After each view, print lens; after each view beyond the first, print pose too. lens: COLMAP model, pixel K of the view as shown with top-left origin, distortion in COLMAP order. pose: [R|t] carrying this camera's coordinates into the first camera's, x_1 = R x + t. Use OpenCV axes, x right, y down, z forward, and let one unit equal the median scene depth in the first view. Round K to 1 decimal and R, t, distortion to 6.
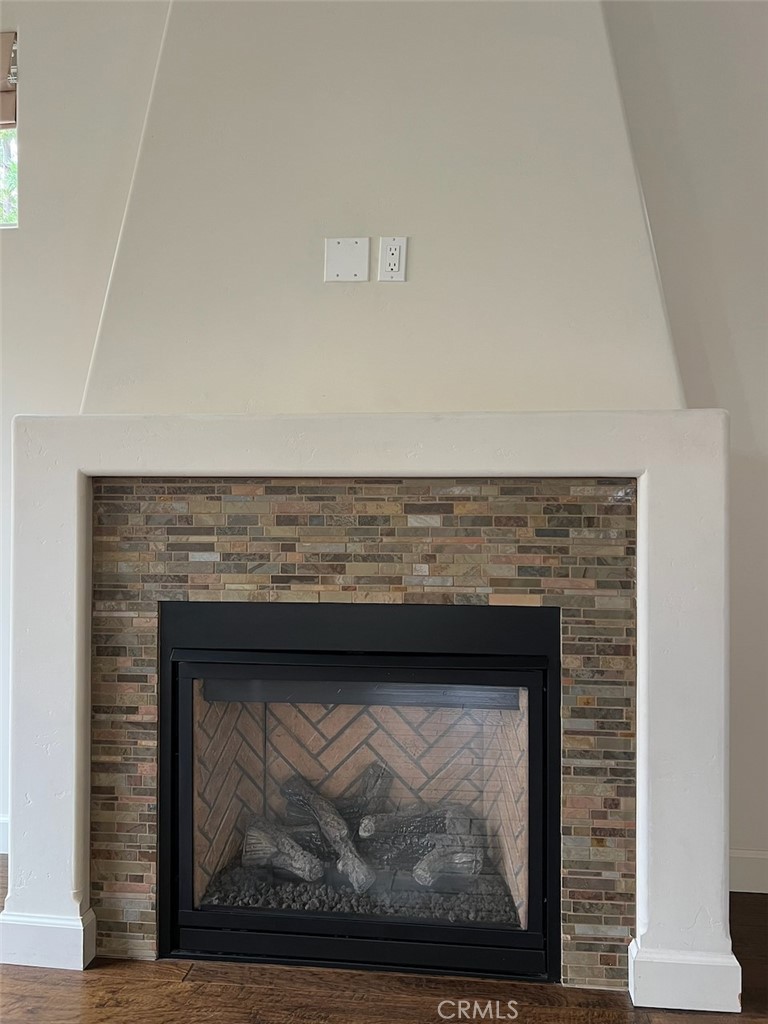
lens RADIAL K [[832.2, 0, 385.9], [0, 832.2, 506.9], [0, 0, 1]] dist [0.038539, -0.024273]
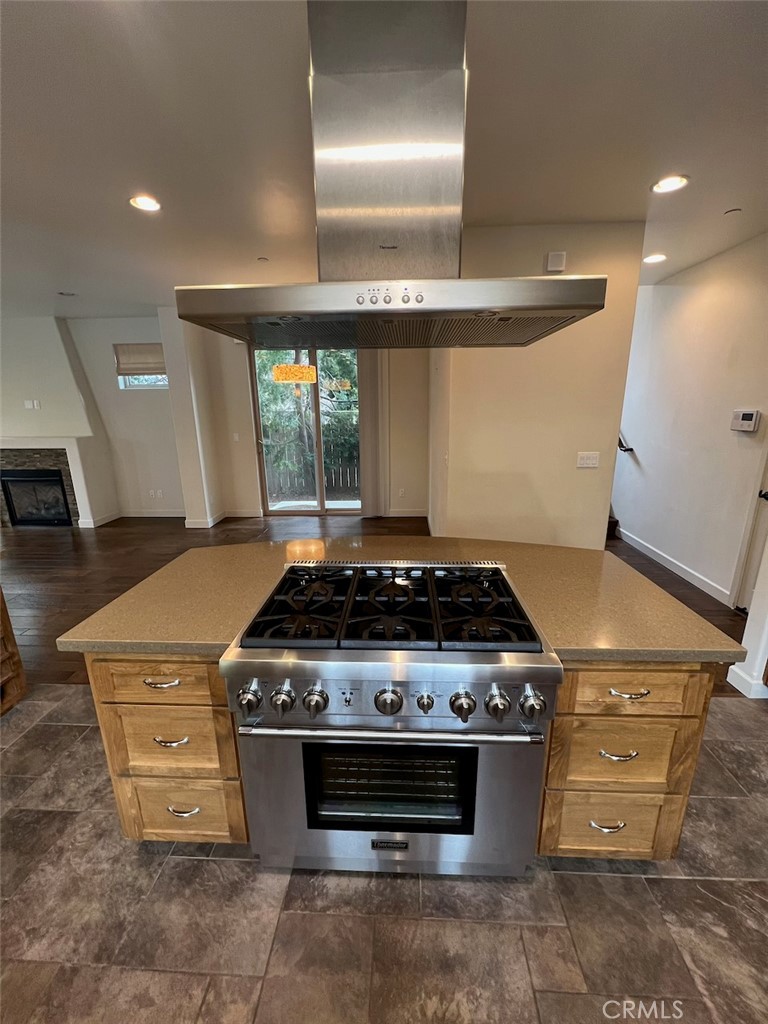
lens RADIAL K [[409.5, 0, 385.6], [0, 409.5, 511.1], [0, 0, 1]] dist [-0.002937, 0.000186]
pose [[0.997477, -0.031429, 0.063655, 2.350989], [0.014121, 0.966583, 0.255963, -0.316386], [-0.069572, -0.254418, 0.964589, -2.131672]]
